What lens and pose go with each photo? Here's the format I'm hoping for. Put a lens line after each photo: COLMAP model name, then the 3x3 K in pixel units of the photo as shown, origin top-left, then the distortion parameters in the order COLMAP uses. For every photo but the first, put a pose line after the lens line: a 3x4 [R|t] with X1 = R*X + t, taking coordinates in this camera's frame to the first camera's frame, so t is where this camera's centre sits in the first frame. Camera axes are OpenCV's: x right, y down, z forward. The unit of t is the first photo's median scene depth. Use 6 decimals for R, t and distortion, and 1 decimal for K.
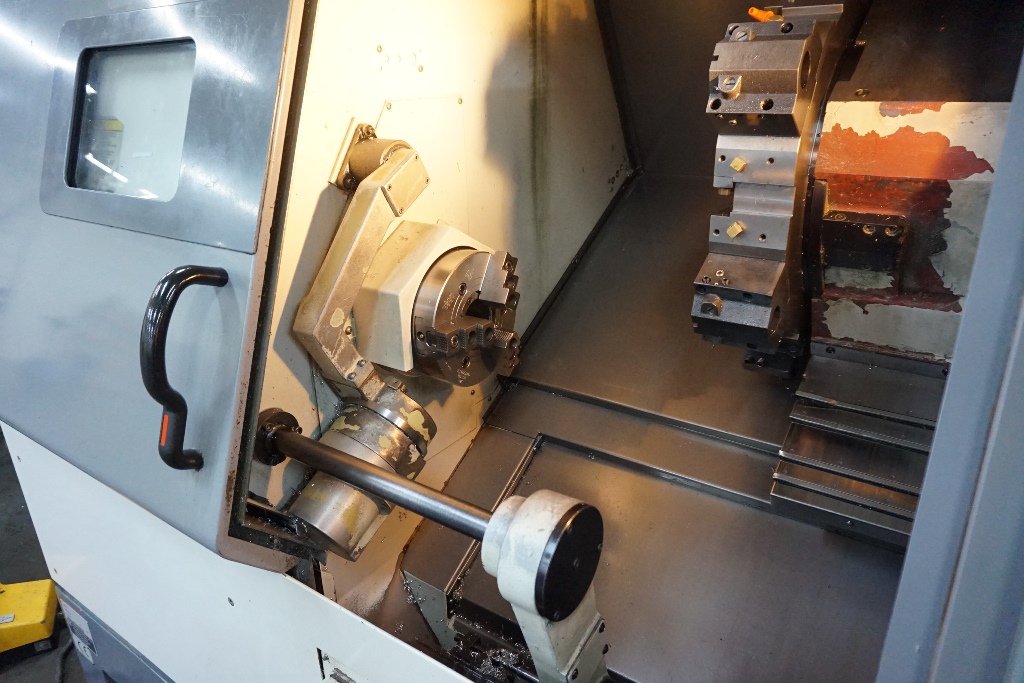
lens RADIAL K [[695.6, 0, 503.6], [0, 695.6, 341.4], [0, 0, 1]] dist [-0.045627, 0.038077]
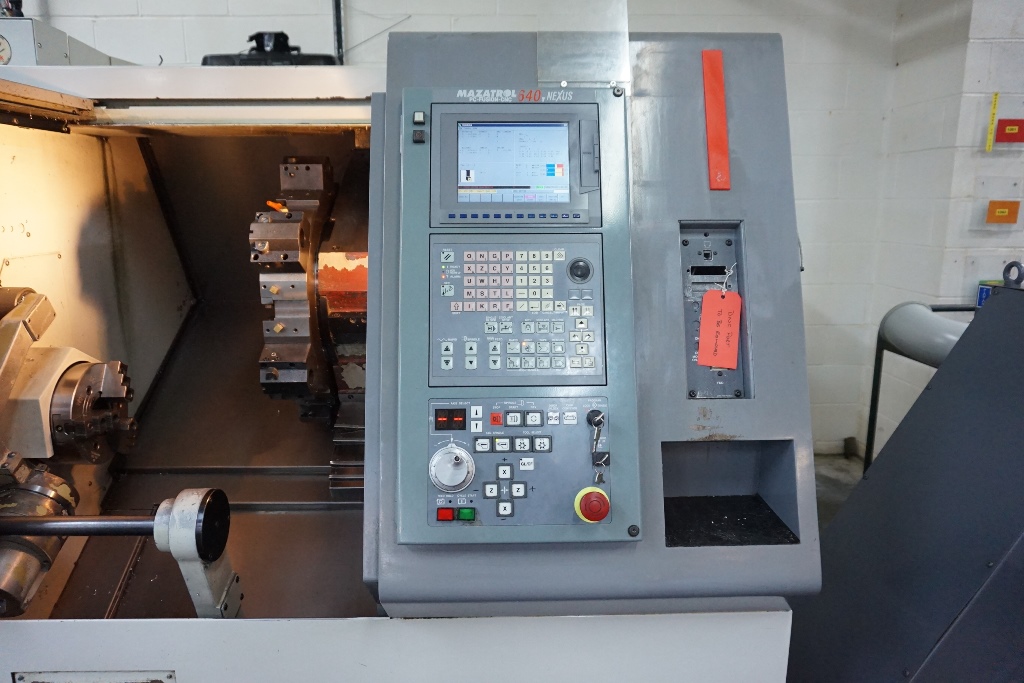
lens RADIAL K [[695.6, 0, 506.8], [0, 695.6, 346.9], [0, 0, 1]] dist [-0.045627, 0.038077]
pose [[0.805112, -0.103611, 0.584002, -0.204496], [0.200082, 0.974353, -0.102970, 0.166212], [-0.558356, 0.199750, 0.805195, -0.648541]]
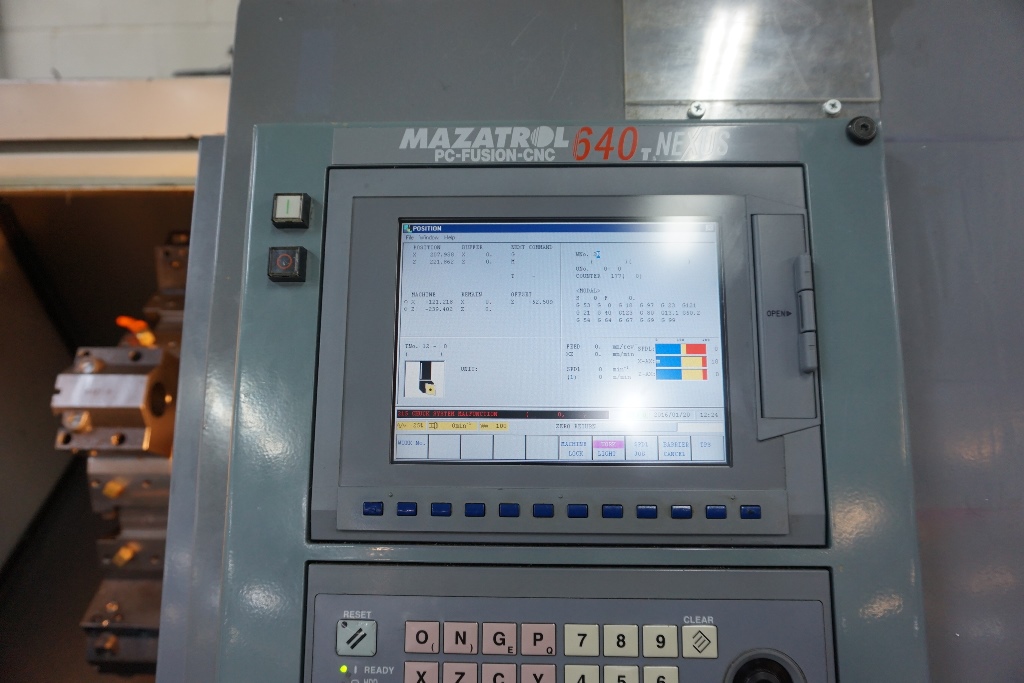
lens RADIAL K [[695.6, 0, 512.5], [0, 695.6, 346.3], [0, 0, 1]] dist [-0.045627, 0.038077]
pose [[0.835091, -0.084187, 0.543632, 0.290306], [0.186969, 0.972828, -0.136557, -0.209736], [-0.517364, 0.215680, 0.828141, -0.079705]]
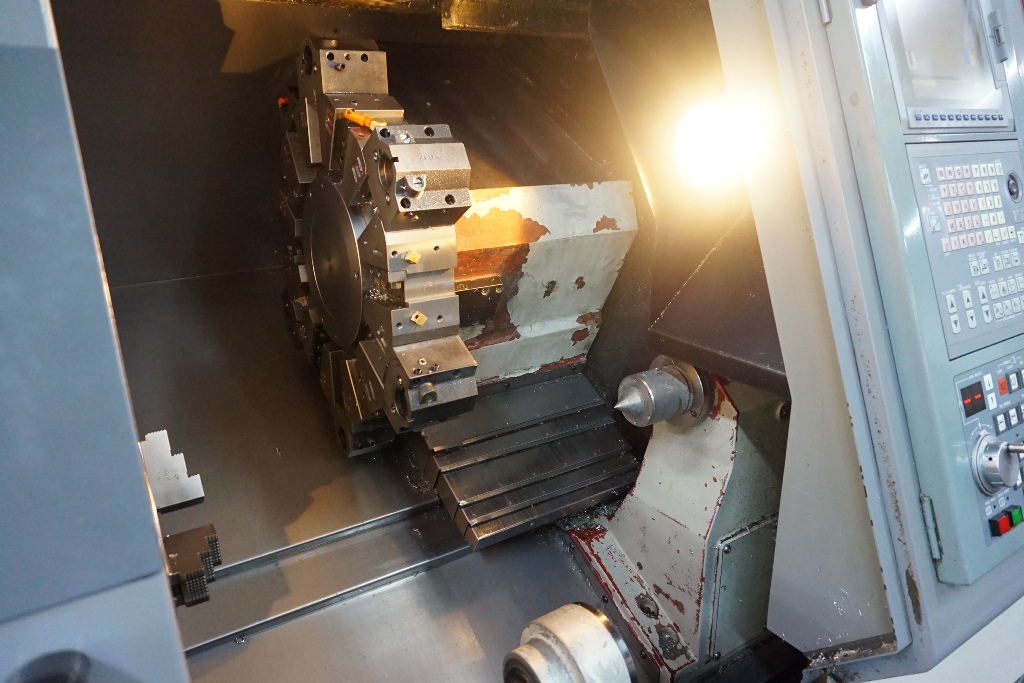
lens RADIAL K [[695.6, 0, 508.1], [0, 695.6, 343.8], [0, 0, 1]] dist [-0.045627, 0.038077]
pose [[0.369234, -0.255810, 0.893436, -0.550887], [0.343738, 0.930783, 0.124445, -0.207522], [-0.863430, 0.261158, 0.431608, 0.444209]]
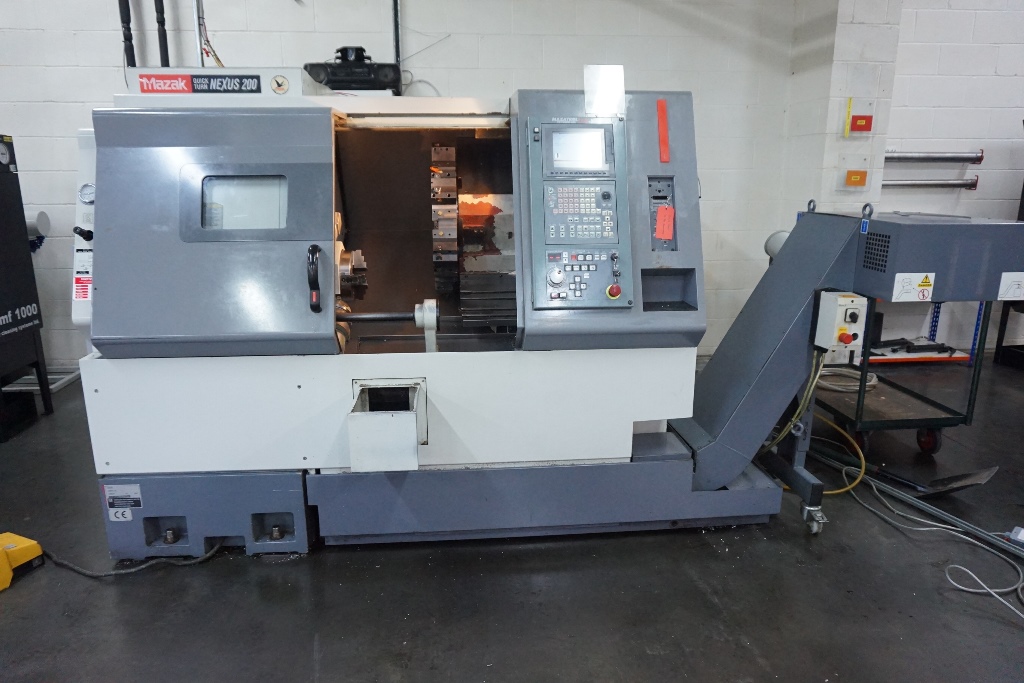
lens RADIAL K [[695.6, 0, 510.0], [0, 695.6, 348.1], [0, 0, 1]] dist [-0.045627, 0.038077]
pose [[0.764341, -0.137807, 0.629915, -1.526181], [0.217147, 0.974846, -0.050219, 0.590092], [-0.607149, 0.175169, 0.775039, -1.603549]]
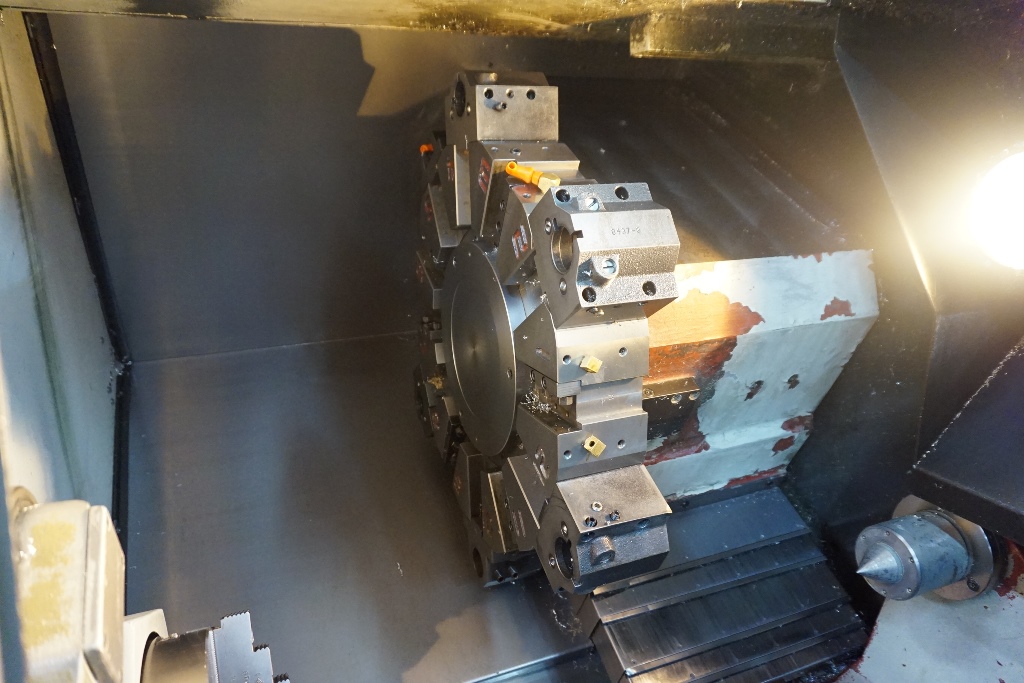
lens RADIAL K [[695.6, 0, 509.4], [0, 695.6, 342.0], [0, 0, 1]] dist [-0.045627, 0.038077]
pose [[0.528691, -0.193446, 0.826477, -0.315448], [0.318004, 0.947910, 0.018444, -0.308913], [-0.786994, 0.253072, 0.562668, 0.615848]]
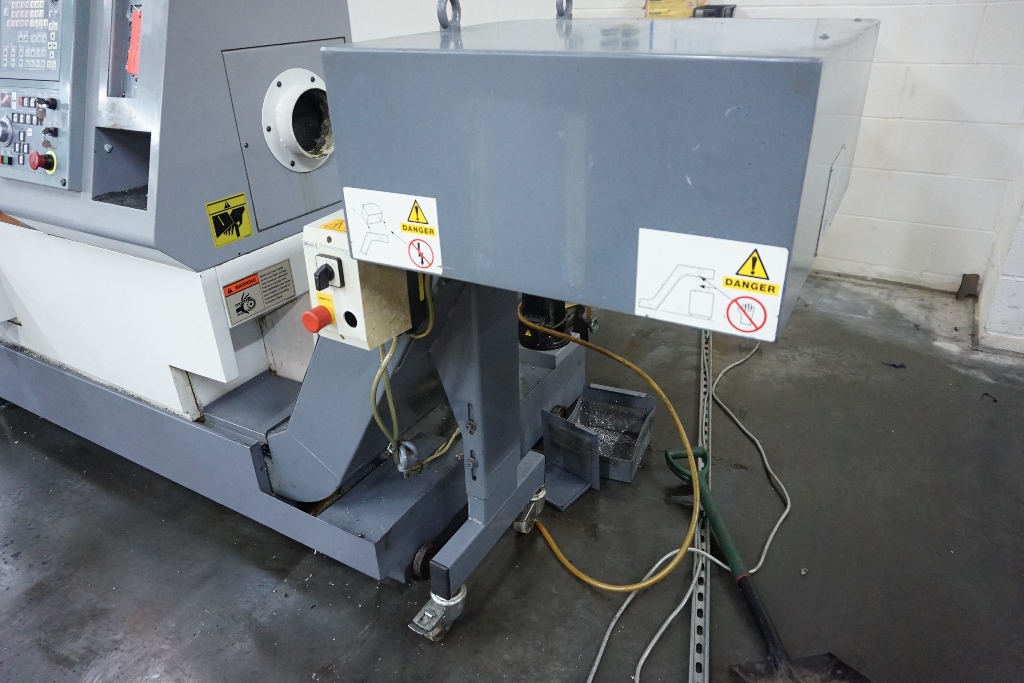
lens RADIAL K [[695.6, 0, 489.4], [0, 695.6, 345.0], [0, 0, 1]] dist [-0.045627, 0.038077]
pose [[0.998126, -0.039248, 0.046945, 1.509266], [0.034115, 0.993829, 0.105545, 0.630758], [-0.050798, -0.103746, 0.993306, -1.553701]]
